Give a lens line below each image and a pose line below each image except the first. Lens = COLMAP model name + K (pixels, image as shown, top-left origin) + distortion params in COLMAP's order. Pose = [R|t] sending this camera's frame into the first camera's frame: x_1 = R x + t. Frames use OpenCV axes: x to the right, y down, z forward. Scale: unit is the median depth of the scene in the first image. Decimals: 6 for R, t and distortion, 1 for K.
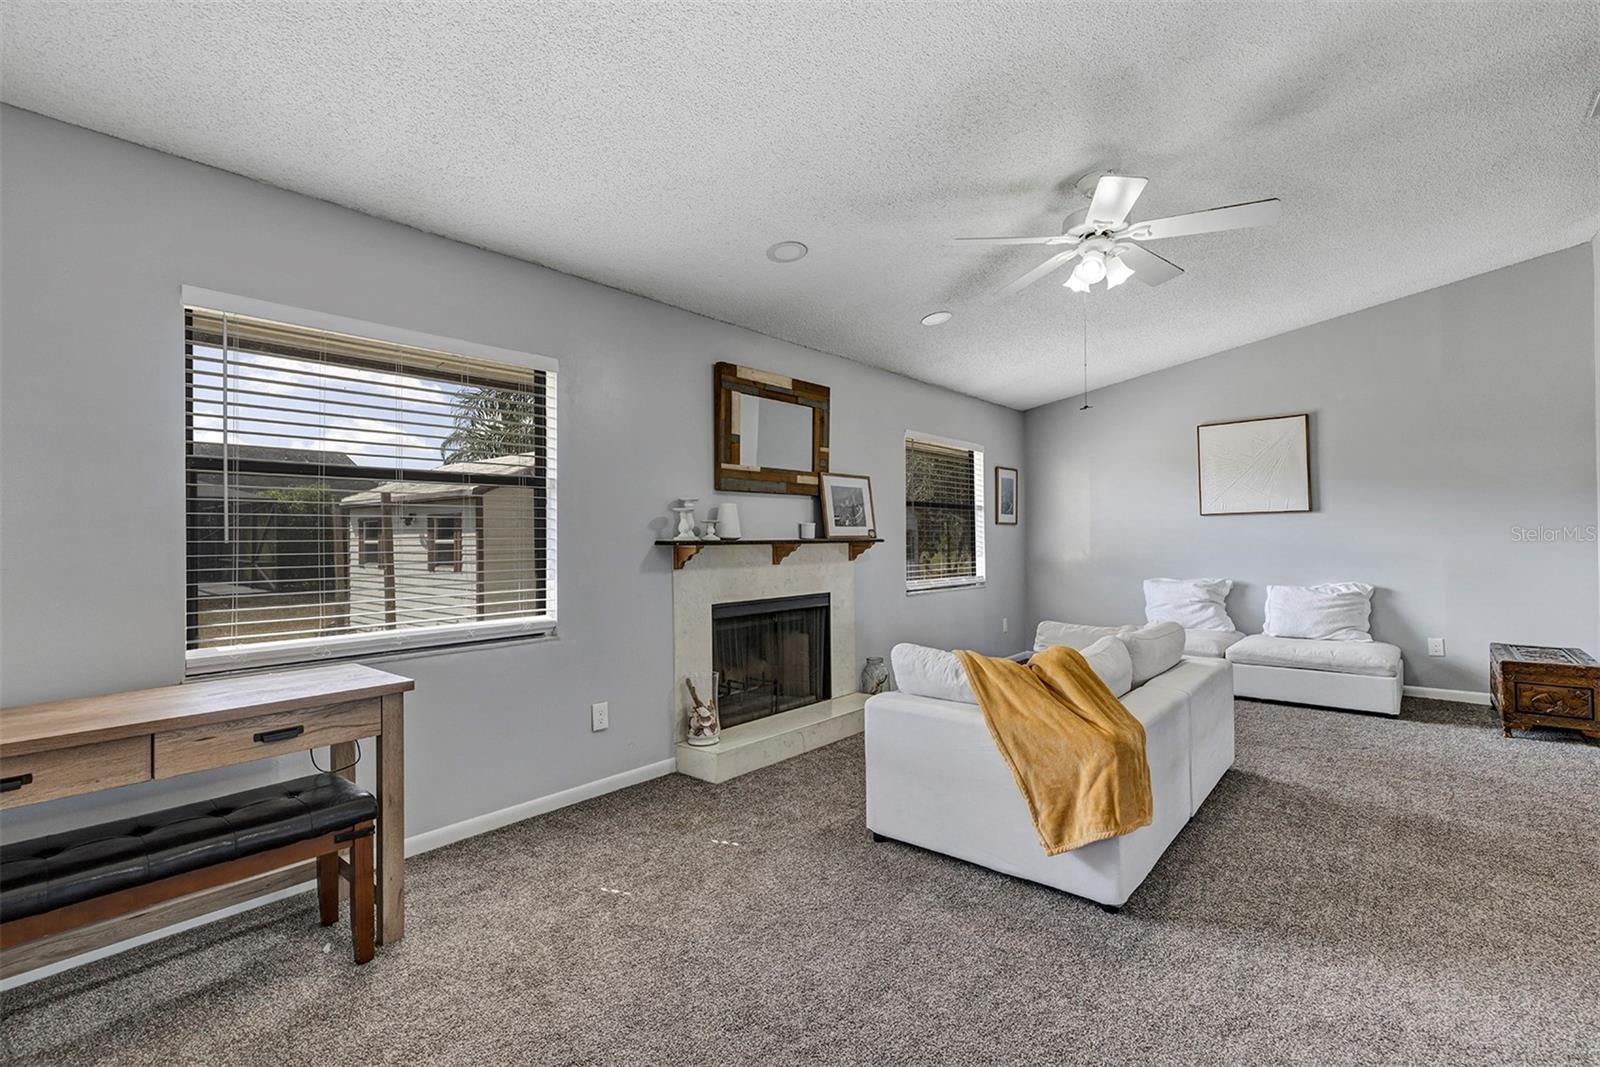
lens RADIAL K [[727.9, 0, 795.1], [0, 727.9, 528.6], [0, 0, 1]] dist [0.009764, 0.000230]
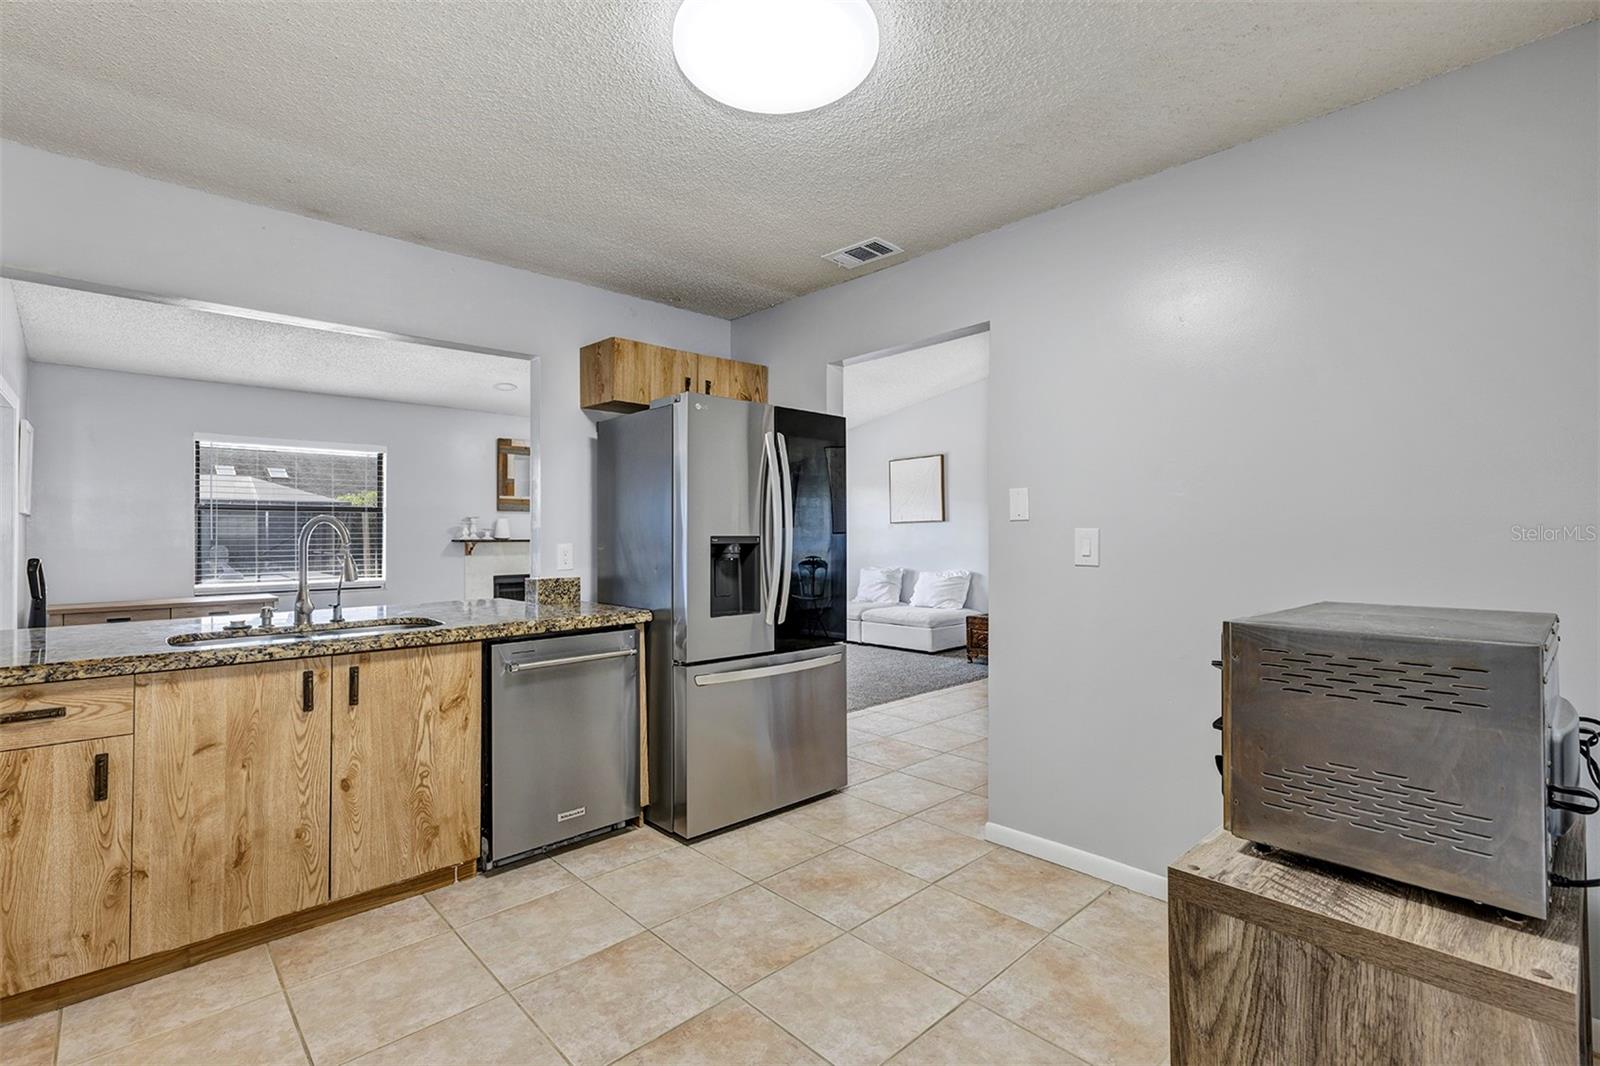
lens RADIAL K [[727.9, 0, 793.3], [0, 727.9, 528.8], [0, 0, 1]] dist [0.009764, 0.000230]
pose [[0.993472, 0.003214, -0.114030, 0.837741], [-0.002699, 0.999985, 0.004672, -0.020758], [0.114043, -0.004334, 0.993466, -0.701109]]
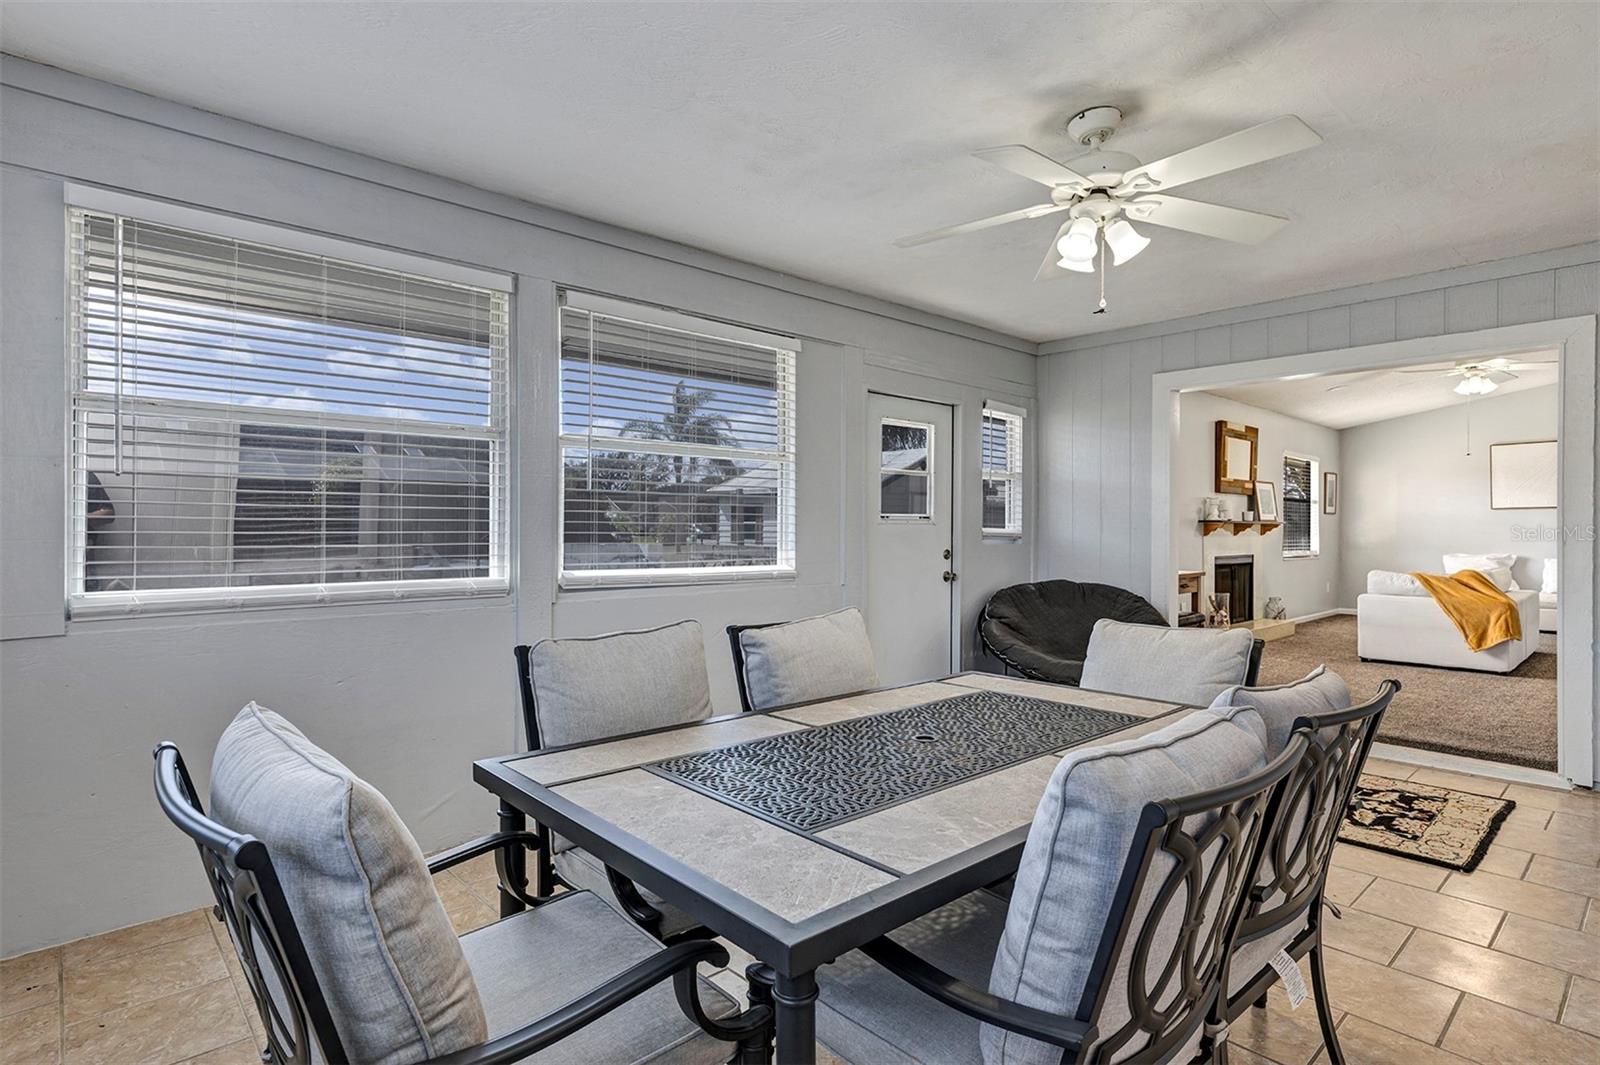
lens RADIAL K [[819.8, 0, 794.7], [0, 819.8, 530.0], [0, 0, 1]] dist [0.006396, -0.002069]
pose [[0.992597, 0.013930, -0.120654, -0.921461], [-0.011974, 0.999785, 0.016919, 0.017761], [0.120864, -0.015349, 0.992550, -1.156129]]
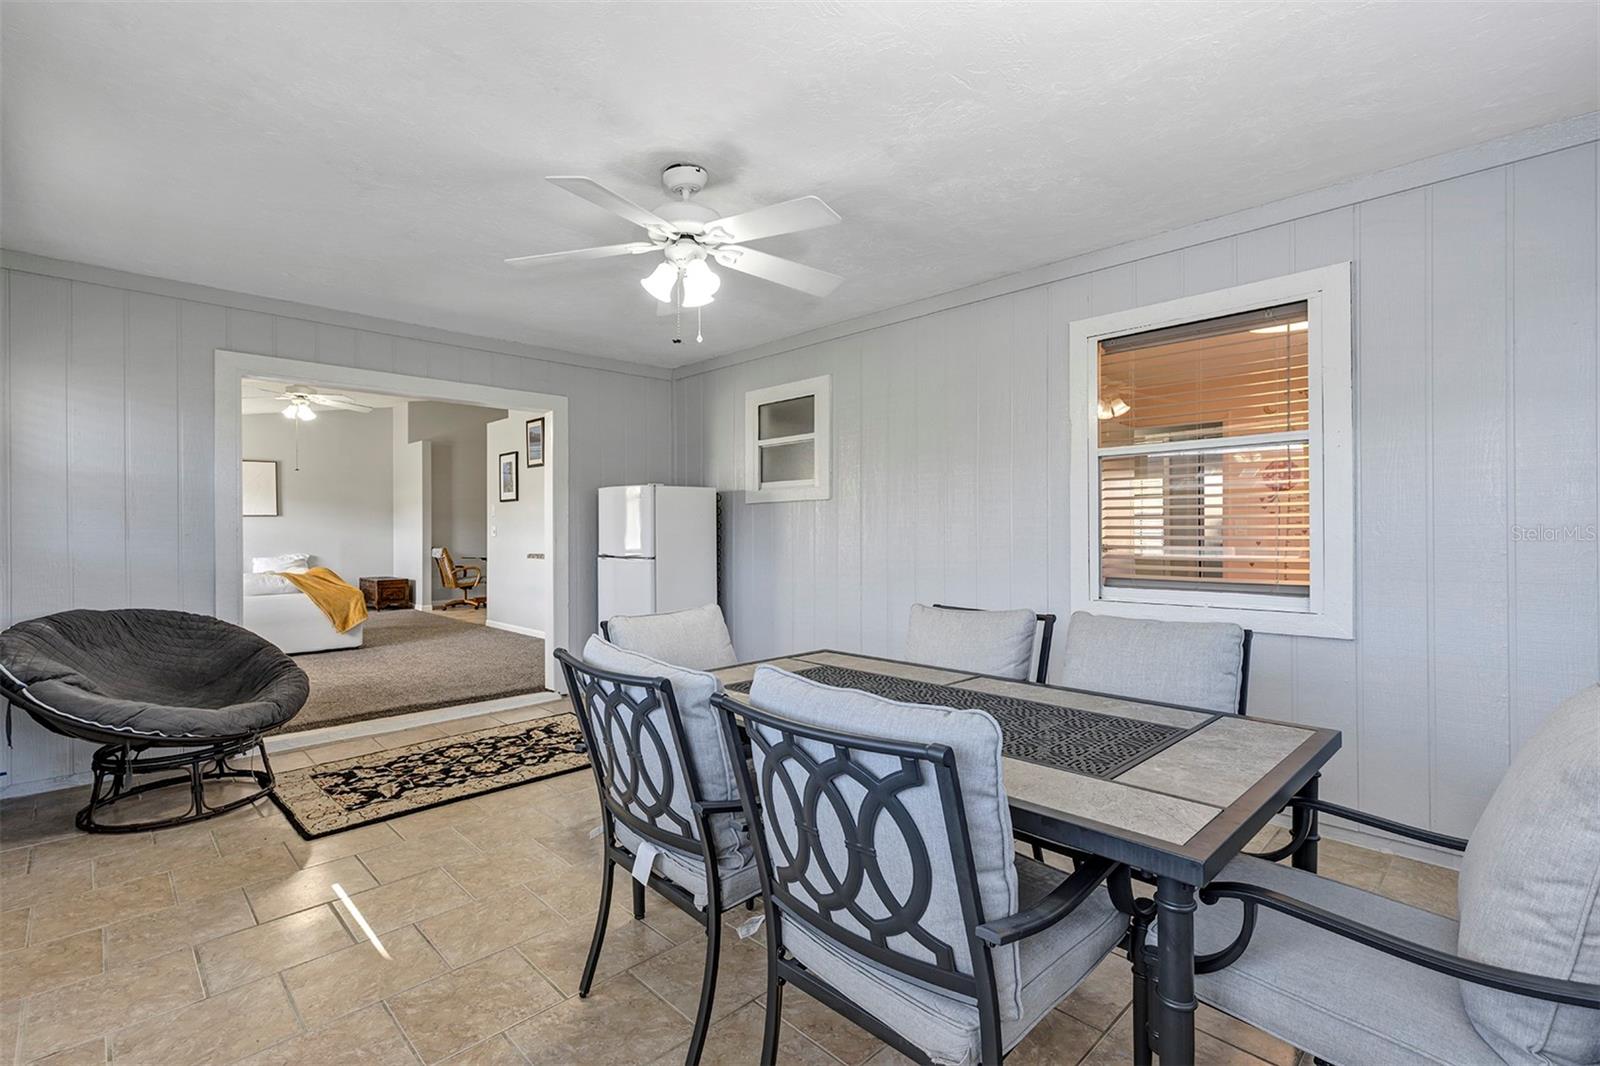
lens RADIAL K [[727.9, 0, 788.5], [0, 727.9, 532.2], [0, 0, 1]] dist [0.009764, 0.000230]
pose [[0.091169, 0.006706, 0.995813, -1.428167], [-0.005822, 0.999964, -0.006201, 0.029653], [-0.995818, -0.005232, 0.091205, -0.617662]]
